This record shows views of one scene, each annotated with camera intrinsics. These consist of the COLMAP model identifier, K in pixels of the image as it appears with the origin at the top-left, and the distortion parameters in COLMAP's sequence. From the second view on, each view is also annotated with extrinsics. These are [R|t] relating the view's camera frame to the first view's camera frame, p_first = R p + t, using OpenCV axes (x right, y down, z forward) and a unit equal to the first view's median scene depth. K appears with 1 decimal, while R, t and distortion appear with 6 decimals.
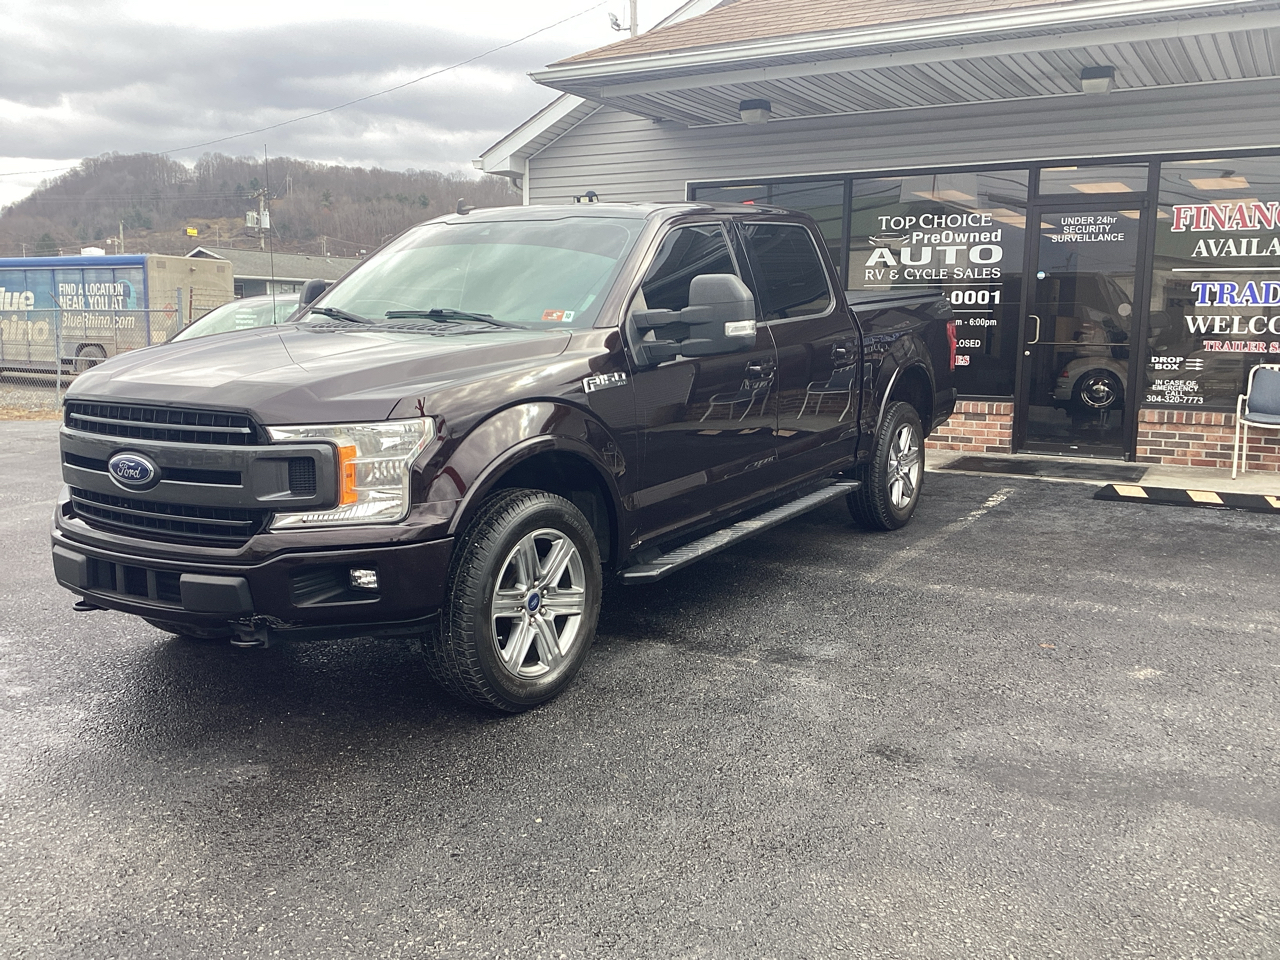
lens RADIAL K [[1152.6, 0, 638.1], [0, 1152.6, 485.9], [0, 0, 1]] dist [0.114747, -0.203924]
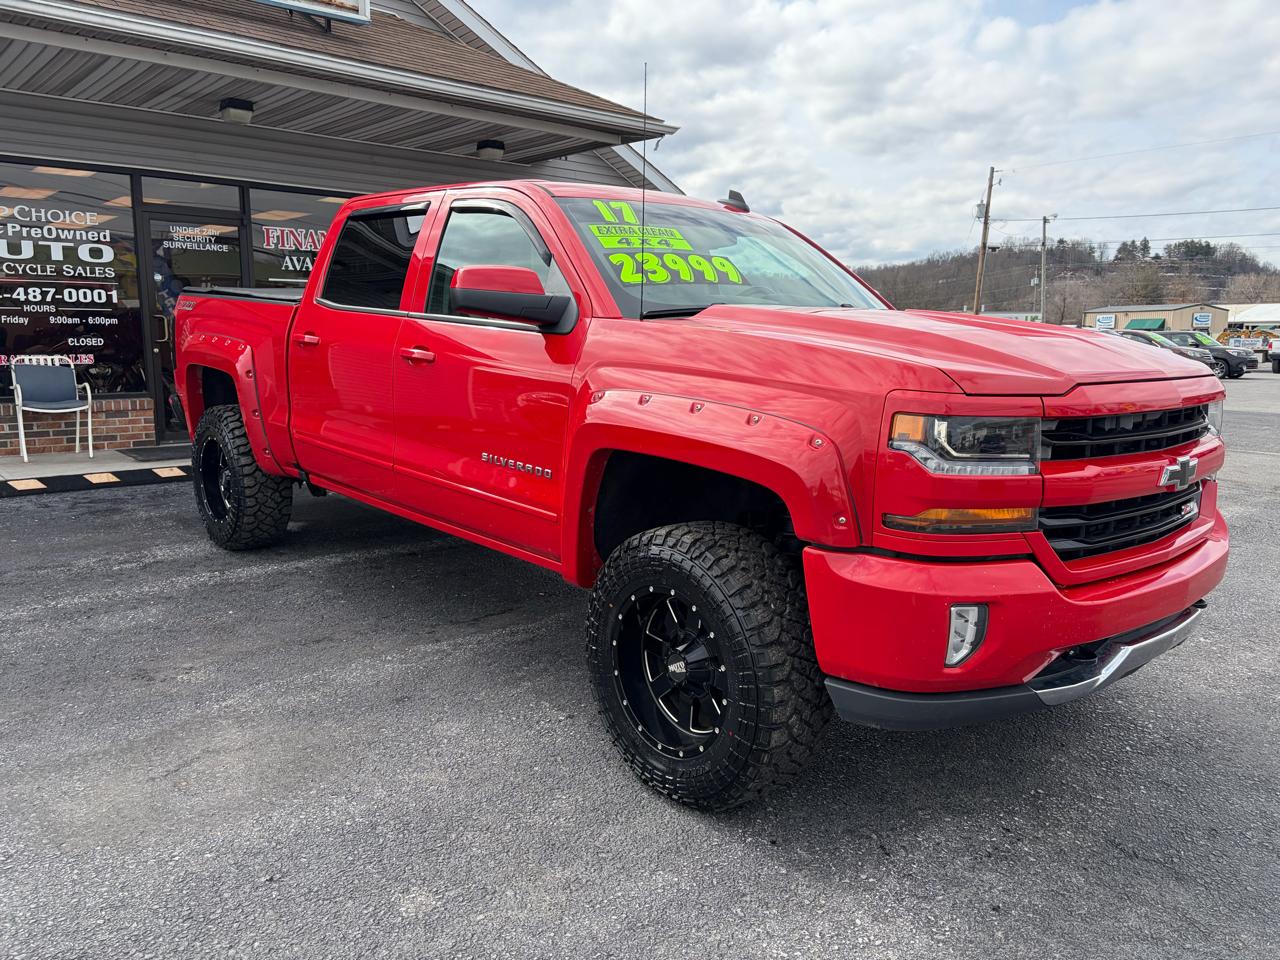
lens RADIAL K [[955.8, 0, 652.8], [0, 955.8, 477.1], [0, 0, 1]] dist [0.091012, -0.107185]
pose [[0.302303, -0.150023, 0.941332, -0.375521], [0.135540, 0.984268, 0.113338, -0.038026], [-0.943526, 0.093326, 0.317881, 0.293322]]
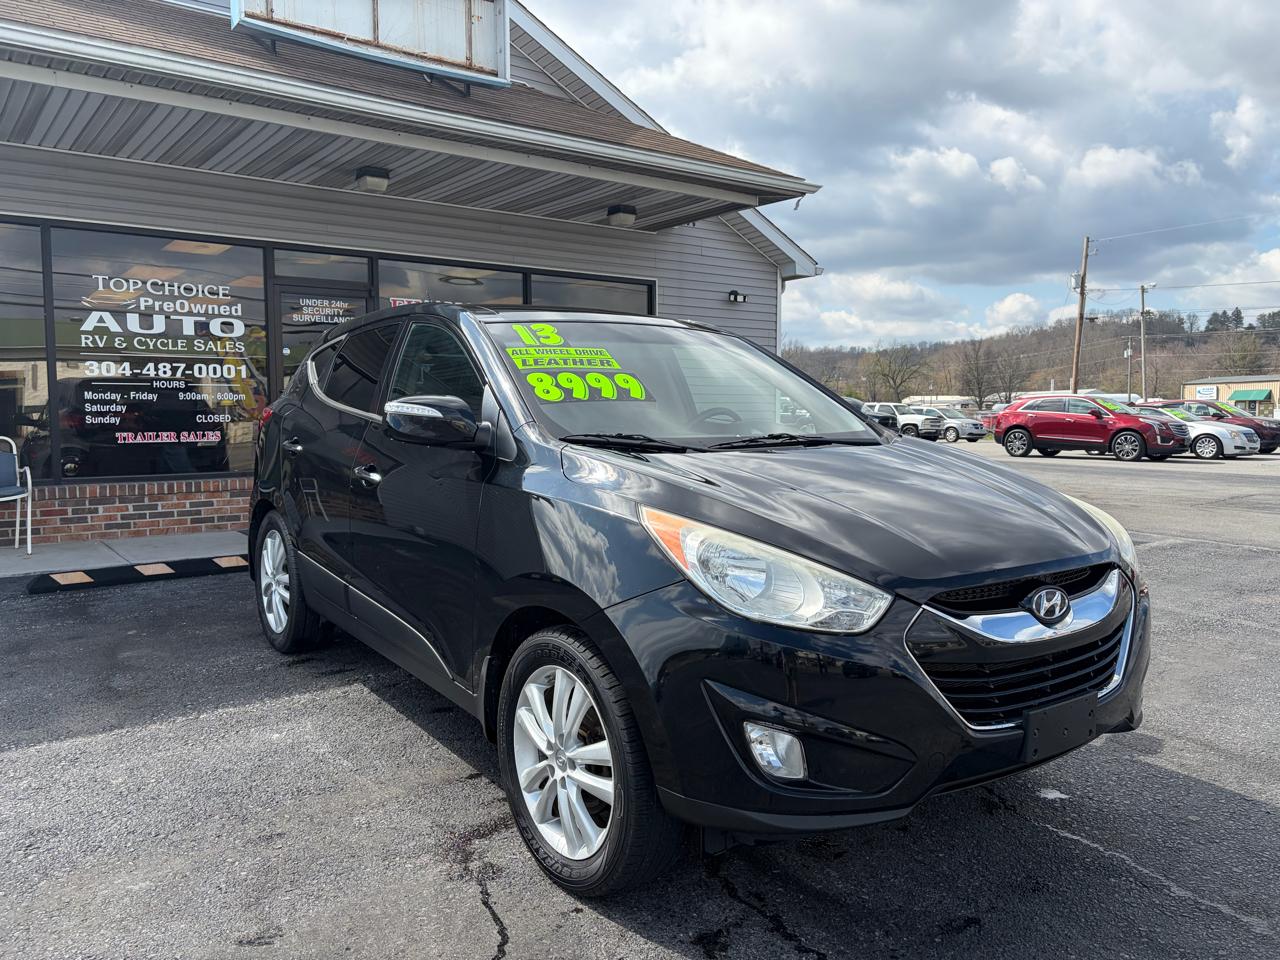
lens RADIAL K [[964.2, 0, 650.7], [0, 964.2, 477.5], [0, 0, 1]] dist [0.030590, 0.004089]
pose [[0.376061, -0.076694, 0.923415, -0.325996], [0.144181, 0.989273, 0.023445, -0.042067], [-0.915308, 0.124322, 0.383085, 0.376435]]
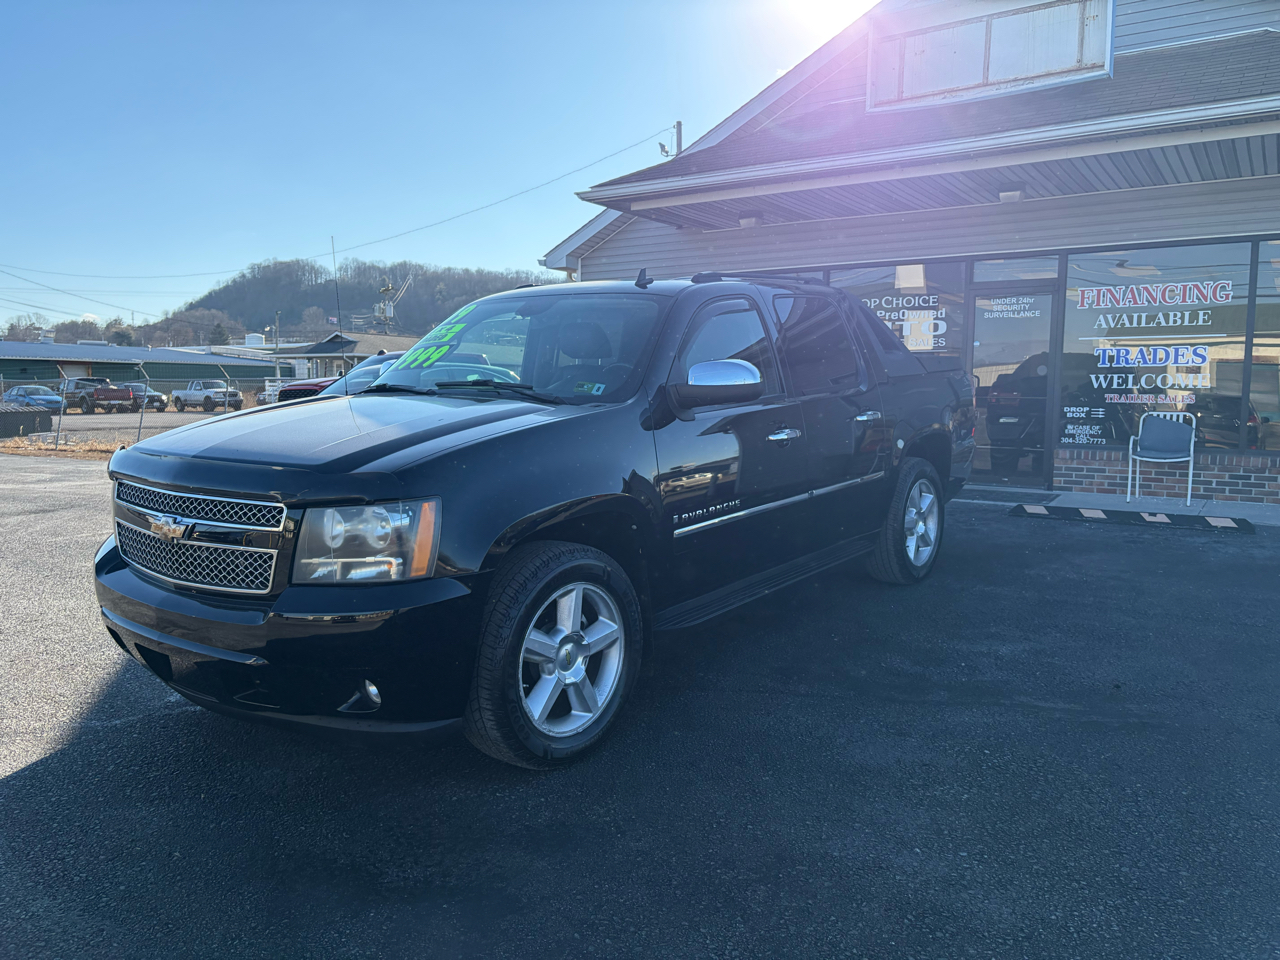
lens RADIAL K [[967.6, 0, 636.9], [0, 967.6, 483.9], [0, 0, 1]] dist [0.000318, 0.056310]
pose [[0.998325, 0.001267, -0.057840, 0.036359], [-0.003841, 0.999006, -0.044420, 0.019352], [0.057726, 0.044568, 0.997337, -0.063346]]
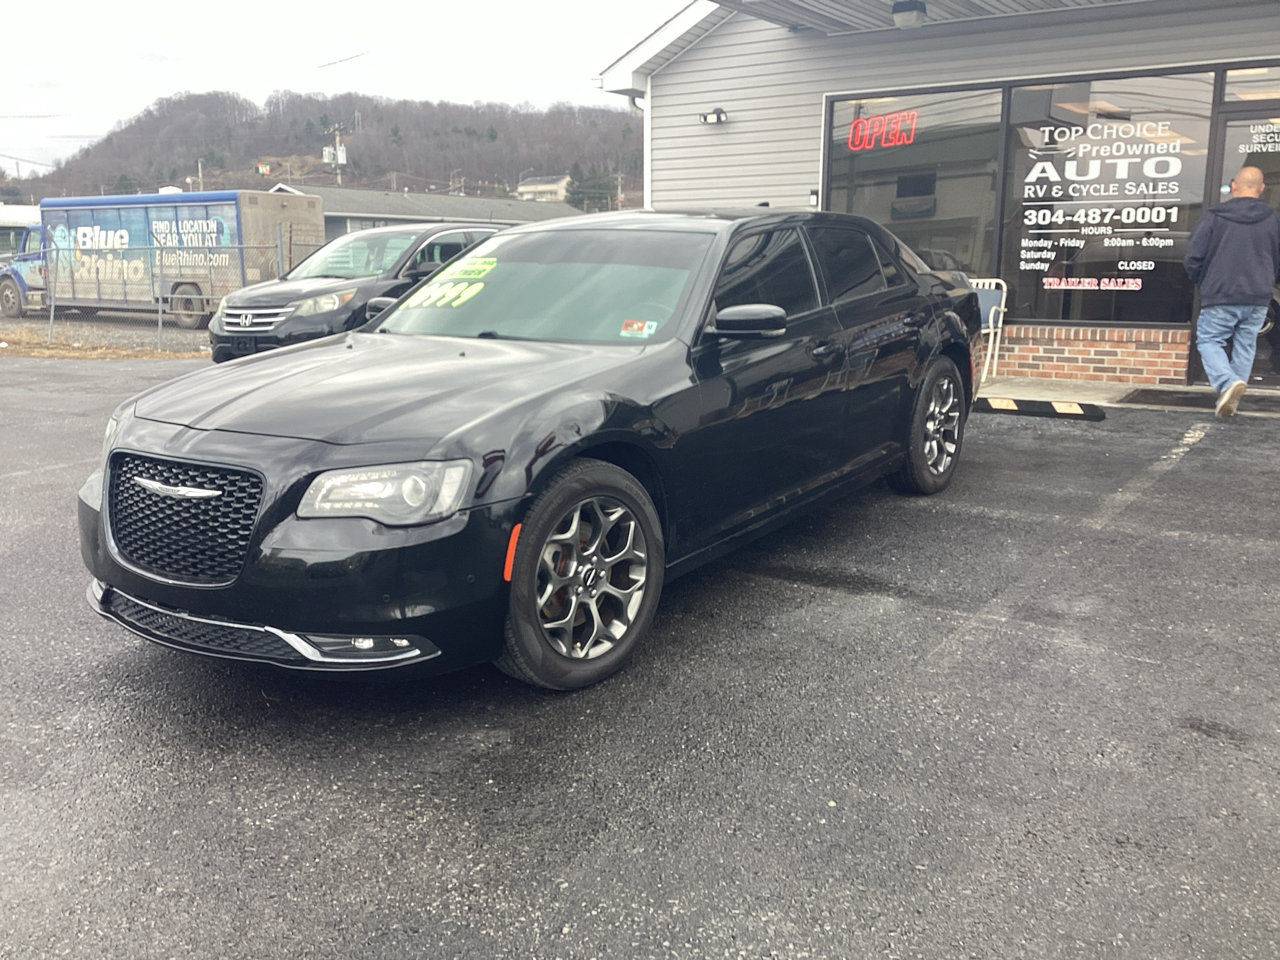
lens RADIAL K [[1163.1, 0, 635.1], [0, 1163.1, 486.7], [0, 0, 1]] dist [0.115190, -0.237588]
pose [[0.997980, -0.001078, -0.063518, -0.056036], [0.004541, 0.998509, 0.054400, -0.000472], [0.063365, -0.054578, 0.996497, 0.036789]]
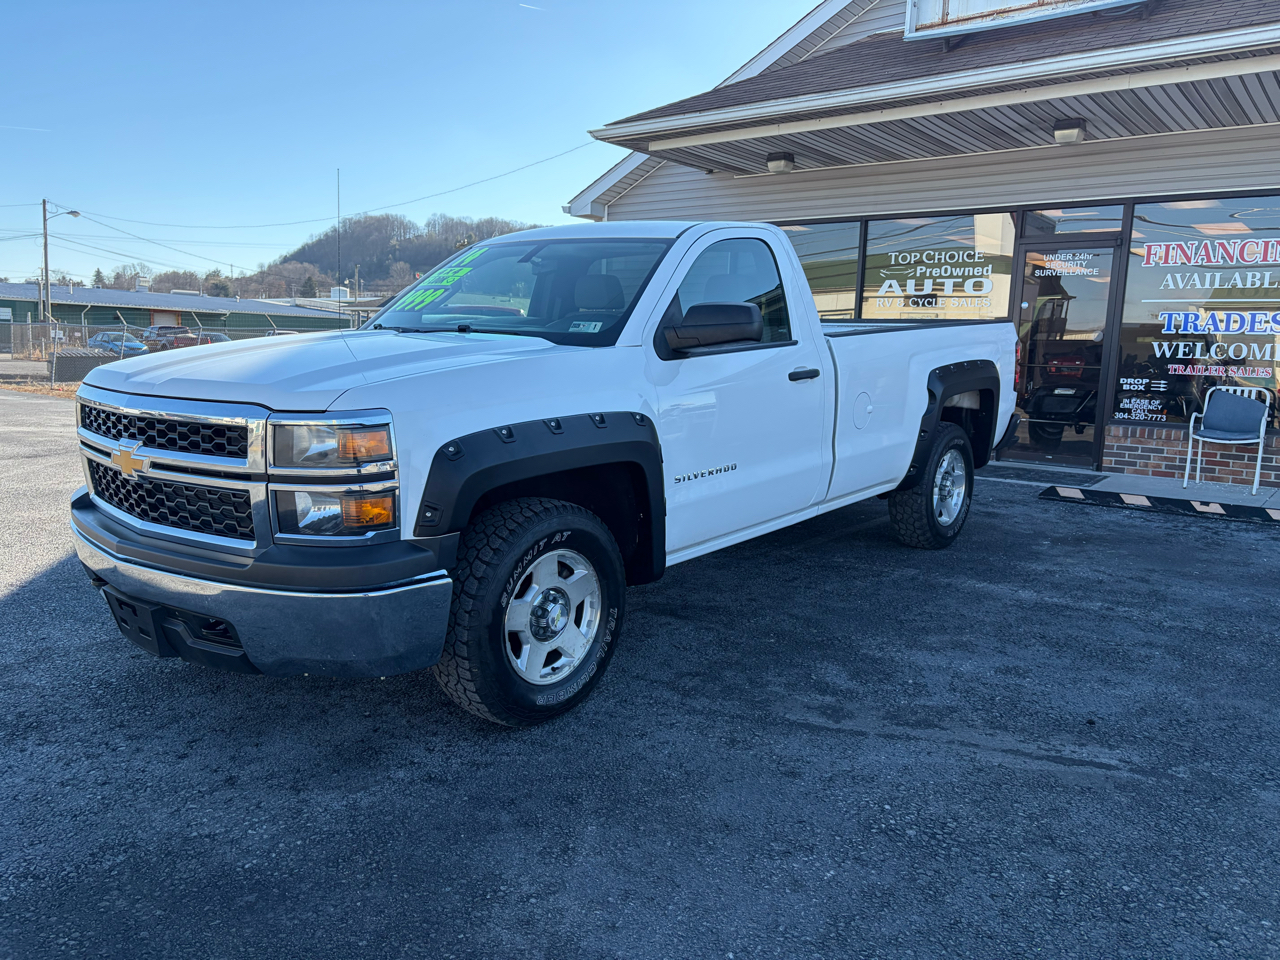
lens RADIAL K [[965.7, 0, 640.8], [0, 965.7, 486.0], [0, 0, 1]] dist [0.024810, -0.001235]
pose [[0.990343, 0.040288, -0.132657, 0.103009], [-0.040899, 0.999161, -0.001887, 0.012879], [0.132470, 0.007294, 0.991160, 0.012735]]
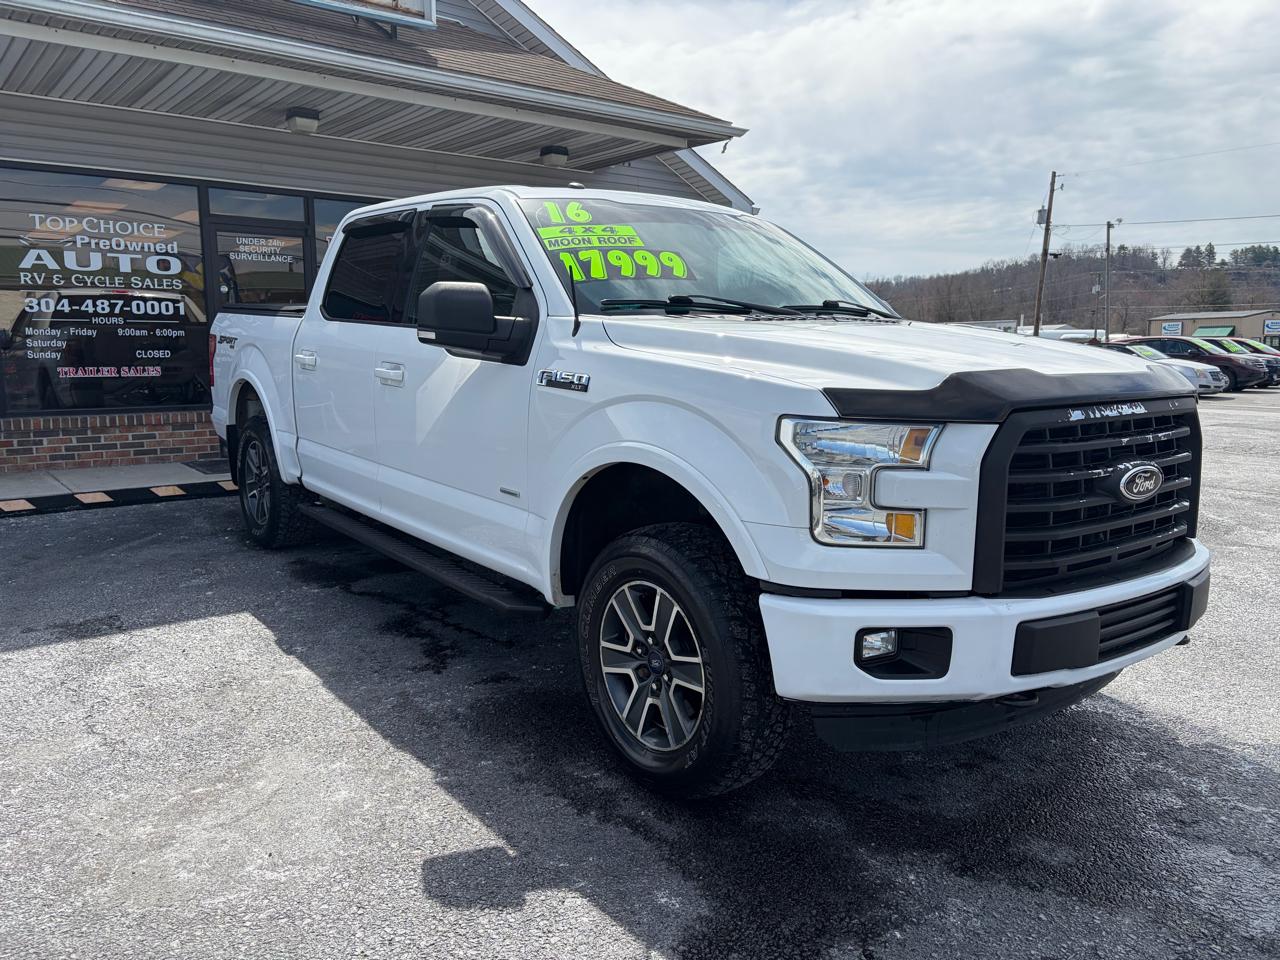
lens RADIAL K [[957.5, 0, 646.0], [0, 957.5, 475.9], [0, 0, 1]] dist [0.080563, -0.084758]
pose [[0.355703, -0.136896, 0.924519, -0.351639], [0.140731, 0.985781, 0.091822, -0.037831], [-0.923943, 0.097448, 0.369910, 0.320493]]
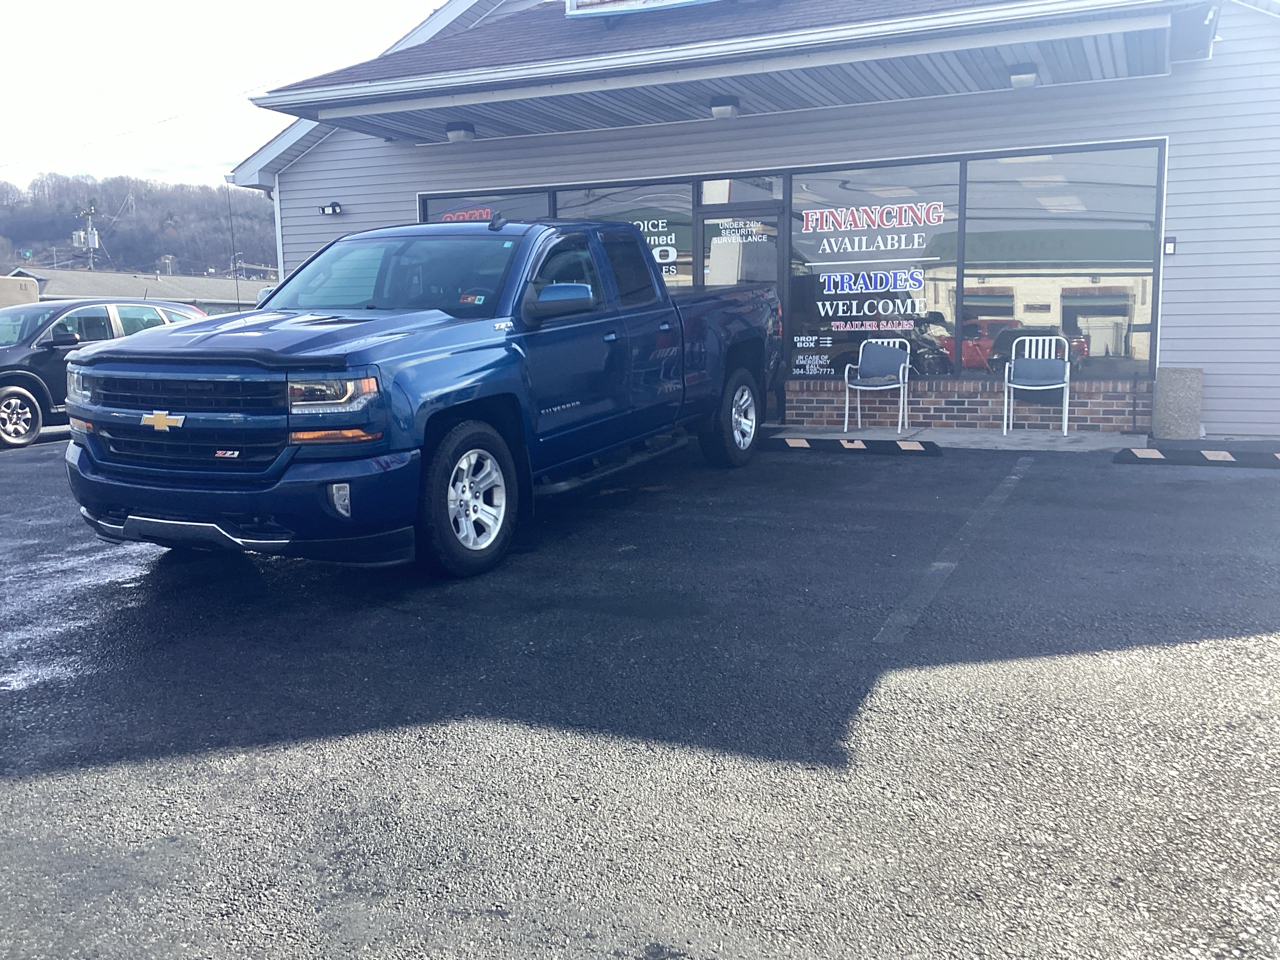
lens RADIAL K [[1142.5, 0, 638.5], [0, 1142.5, 471.1], [0, 0, 1]] dist [0.172184, -0.337045]
pose [[0.992872, -0.038867, 0.112666, 0.131838], [0.041443, 0.998928, -0.020615, 0.042550], [-0.111744, 0.025137, 0.993419, -0.145130]]
